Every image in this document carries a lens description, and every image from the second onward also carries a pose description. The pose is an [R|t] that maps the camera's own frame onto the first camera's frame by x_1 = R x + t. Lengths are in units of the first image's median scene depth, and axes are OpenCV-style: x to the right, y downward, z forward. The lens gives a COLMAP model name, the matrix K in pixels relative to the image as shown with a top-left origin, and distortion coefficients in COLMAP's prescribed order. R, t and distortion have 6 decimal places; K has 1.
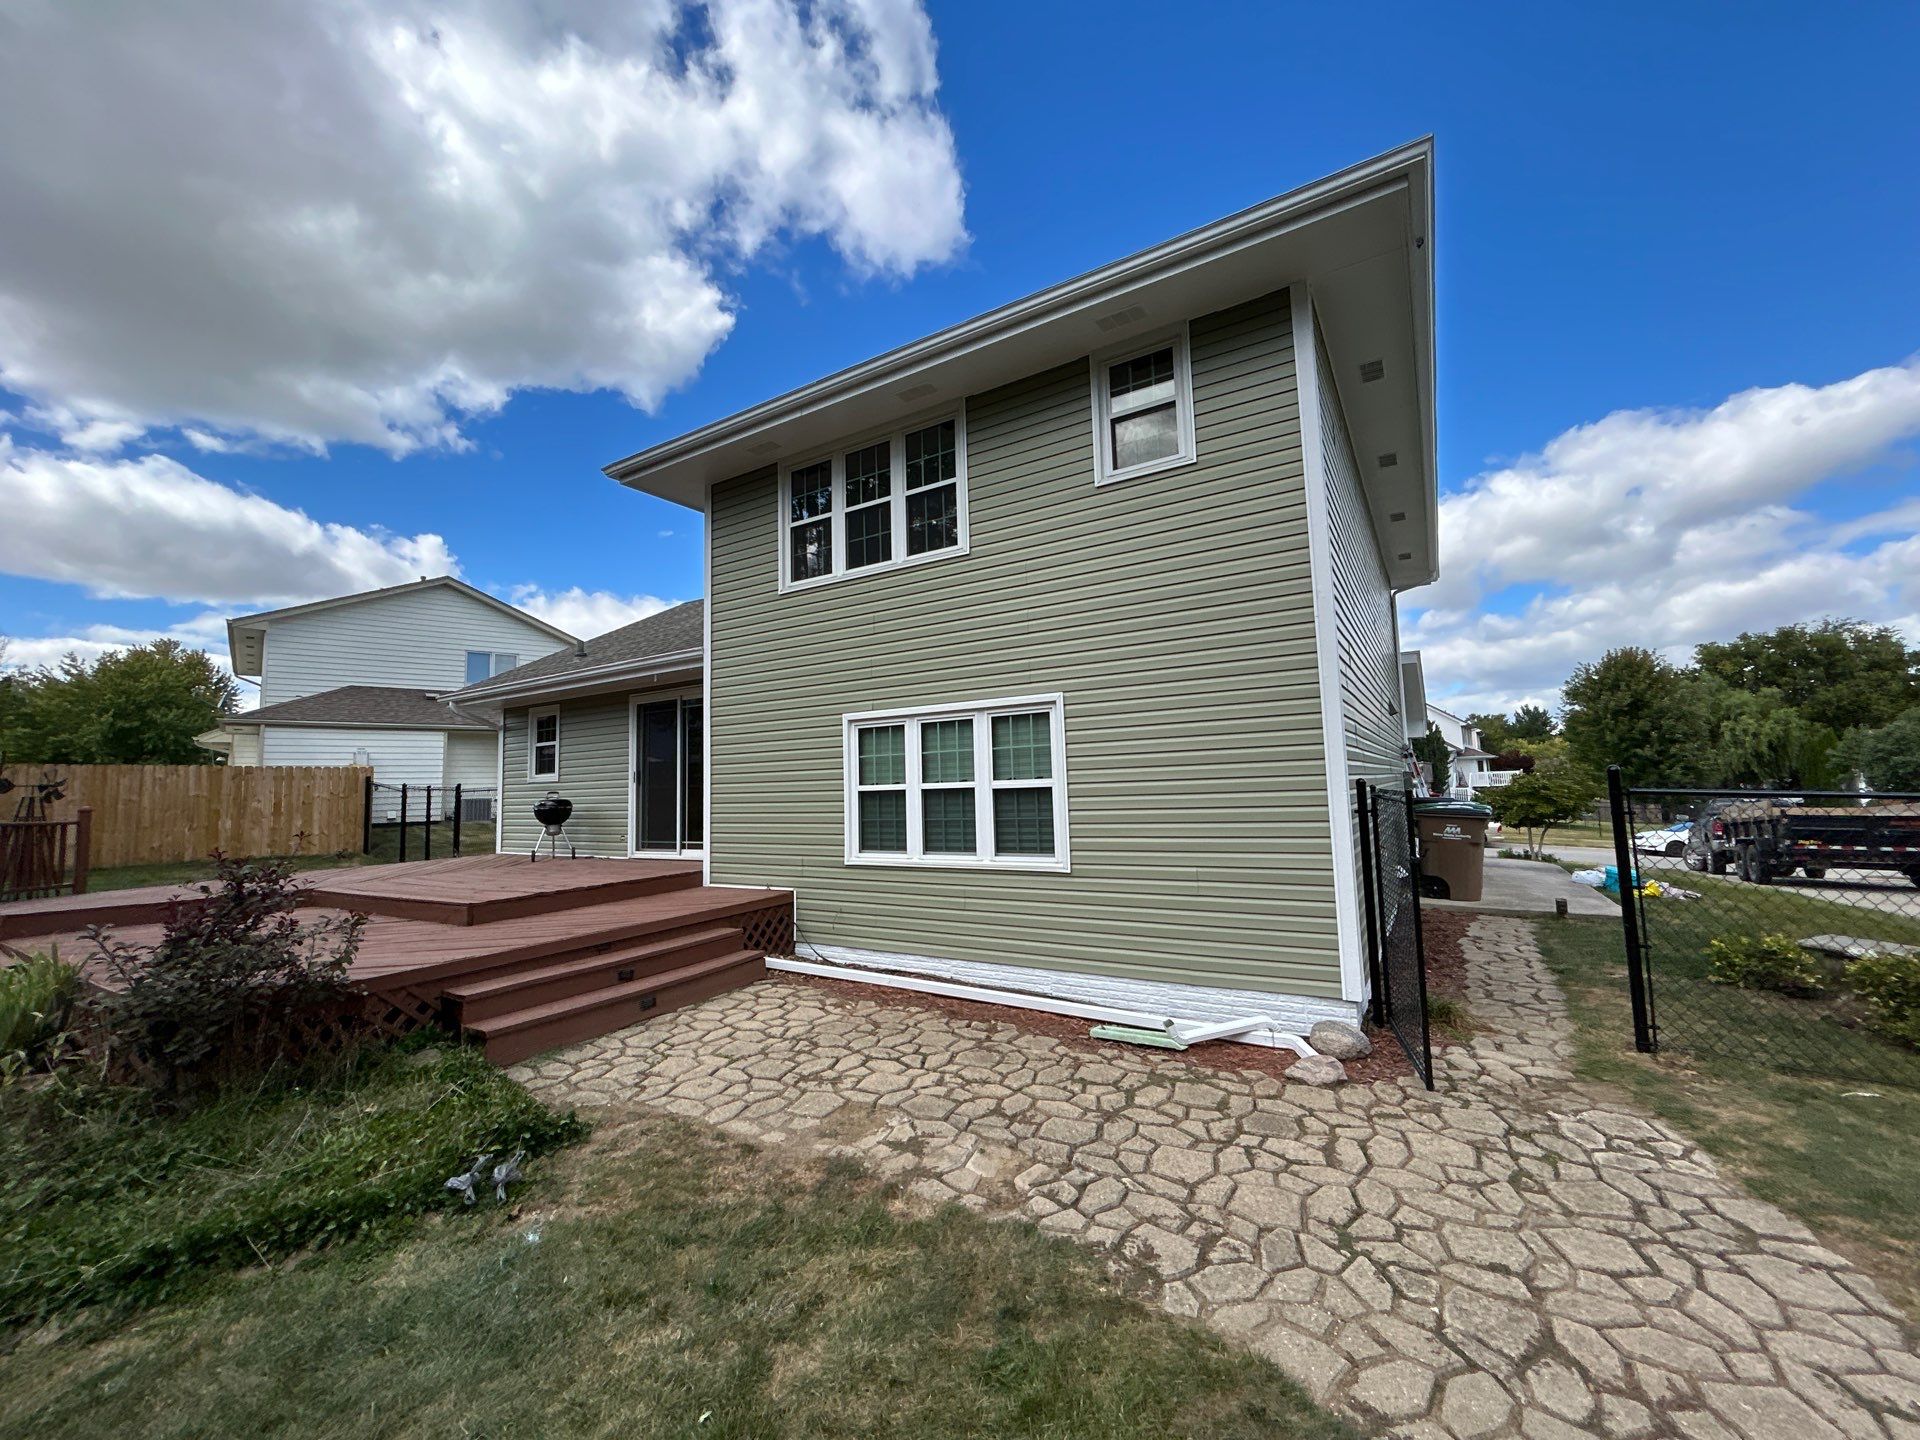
lens RADIAL K [[755.8, 0, 970.9], [0, 755.8, 700.2], [0, 0, 1]] dist [-0.010467, 0.004397]
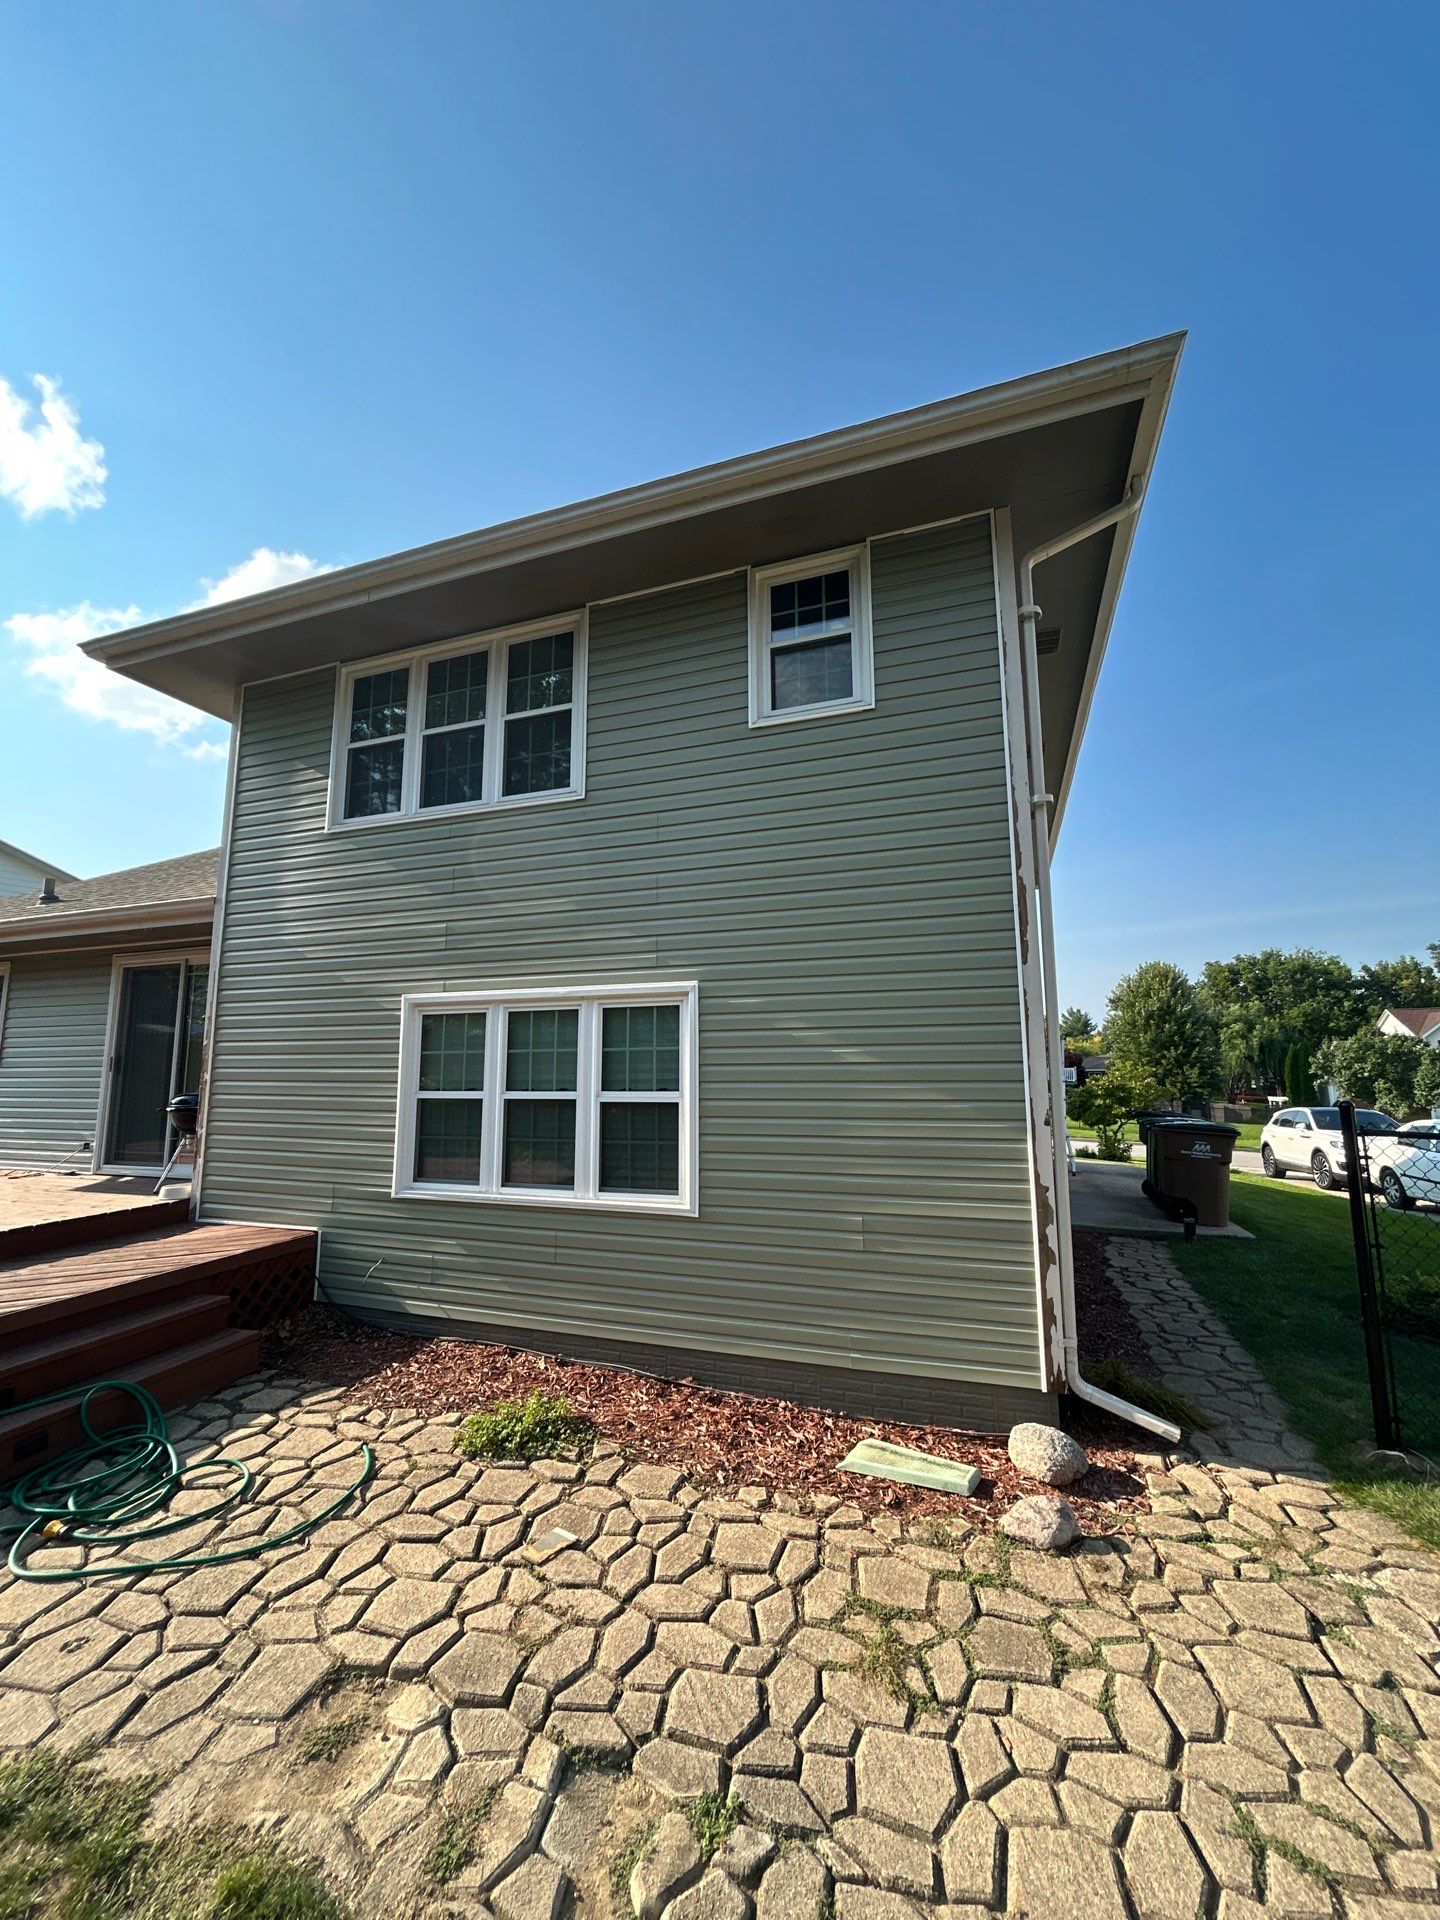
lens RADIAL K [[754.1, 0, 726.8], [0, 754.1, 963.9], [0, 0, 1]] dist [-0.002205, -0.000161]
pose [[0.977426, 0.052678, 0.204604, -0.009551], [-0.047552, 0.998421, -0.029895, -0.007370], [-0.205856, 0.019491, 0.978388, 0.226059]]
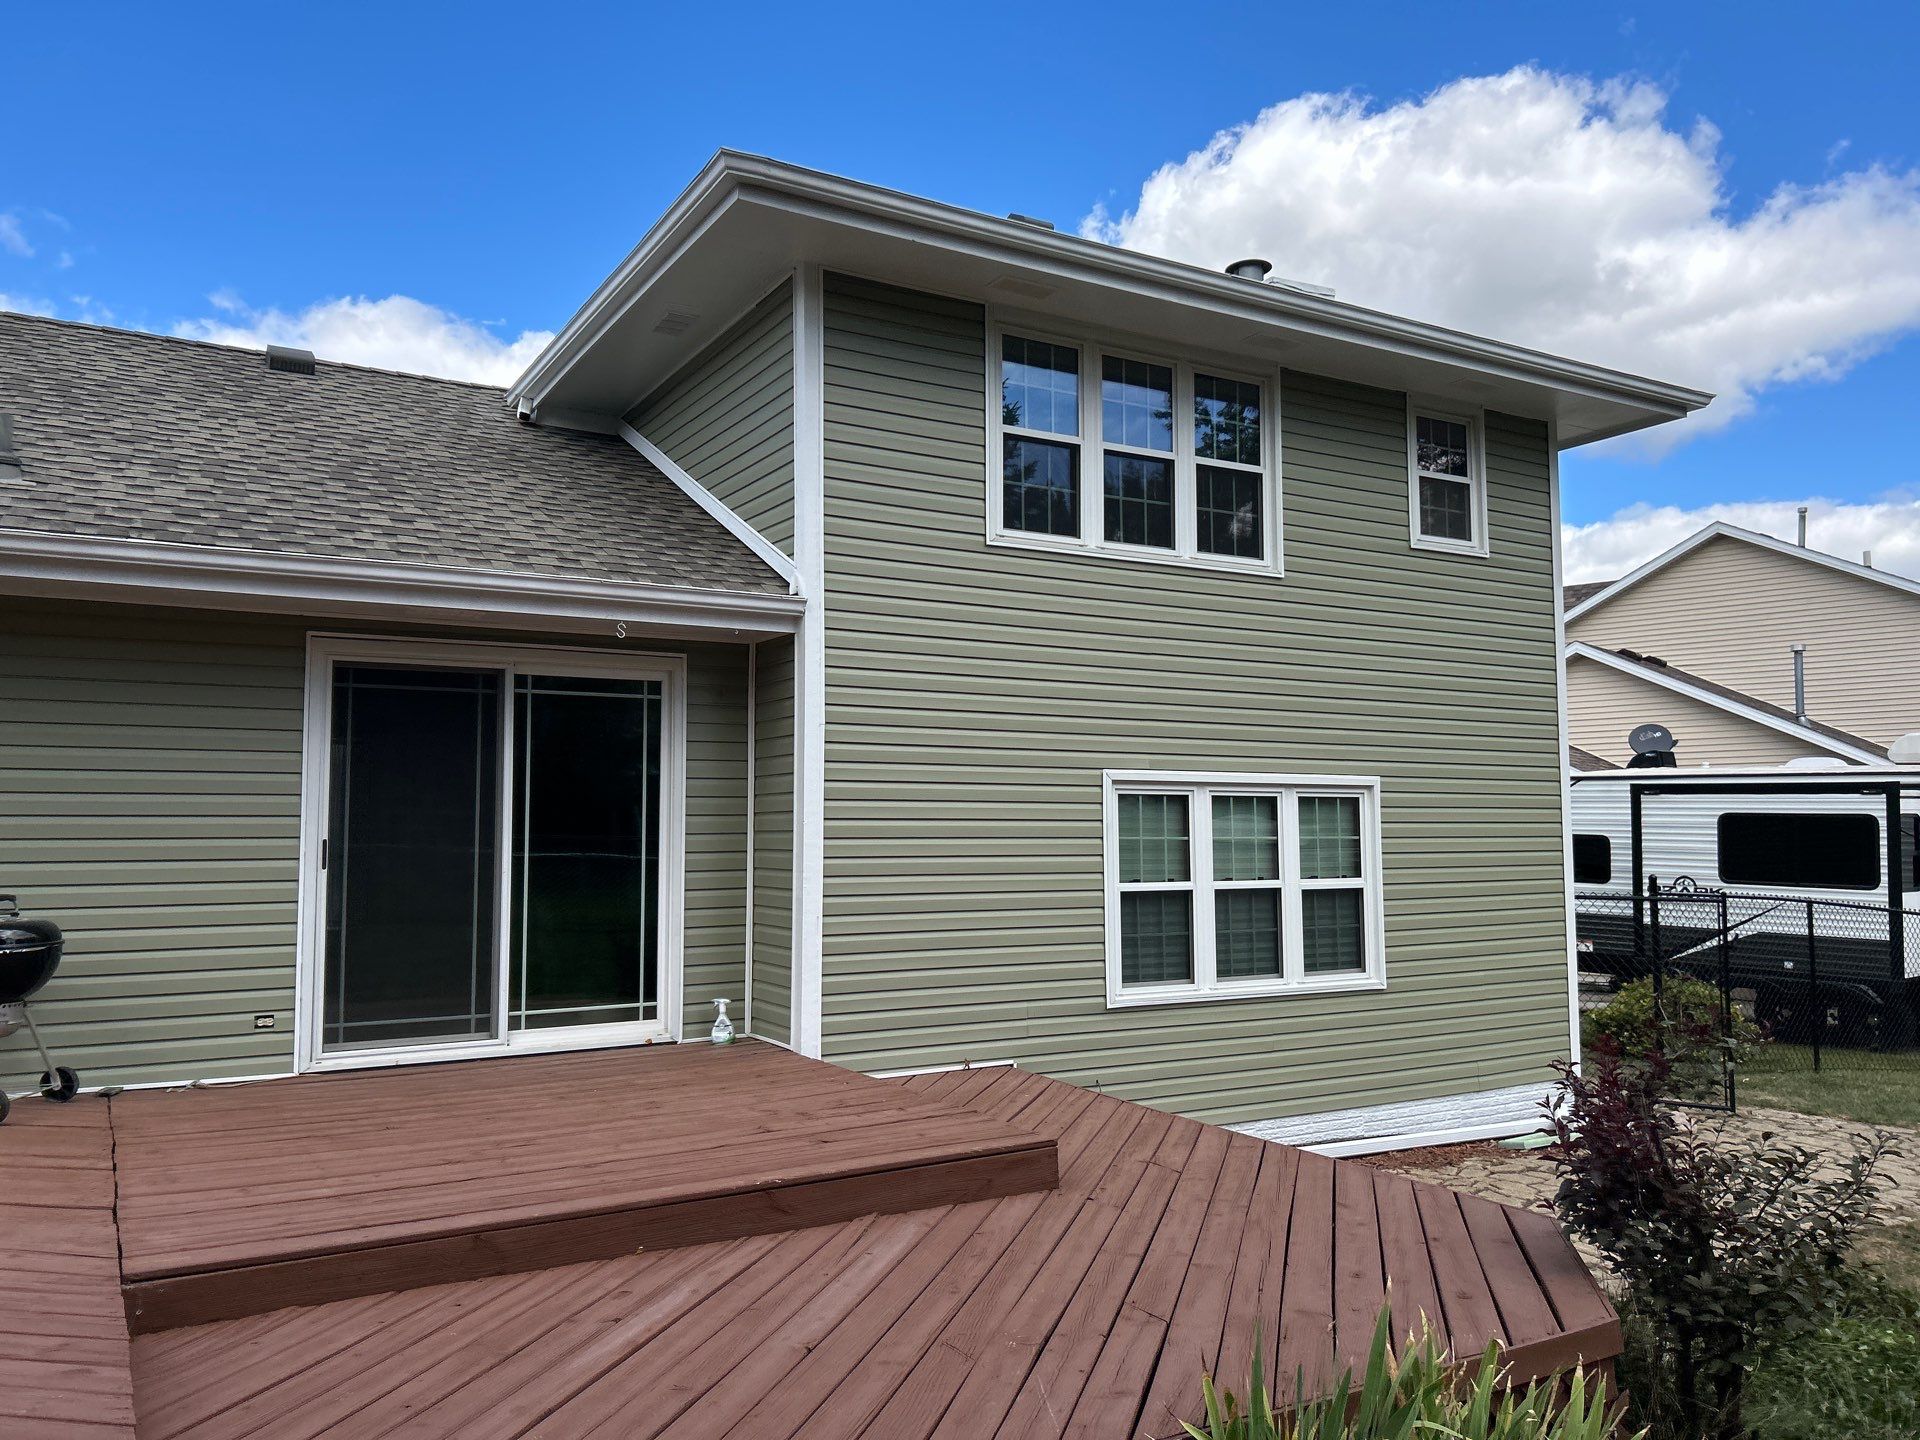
lens RADIAL K [[1443.1, 0, 953.5], [0, 1443.1, 714.7], [0, 0, 1]] dist [0.035213, -0.030329]
pose [[0.483563, 0.108664, 0.868538, -1.496671], [-0.107125, 0.992152, -0.064487, 0.074885], [-0.868729, -0.061859, 0.491409, 0.609017]]
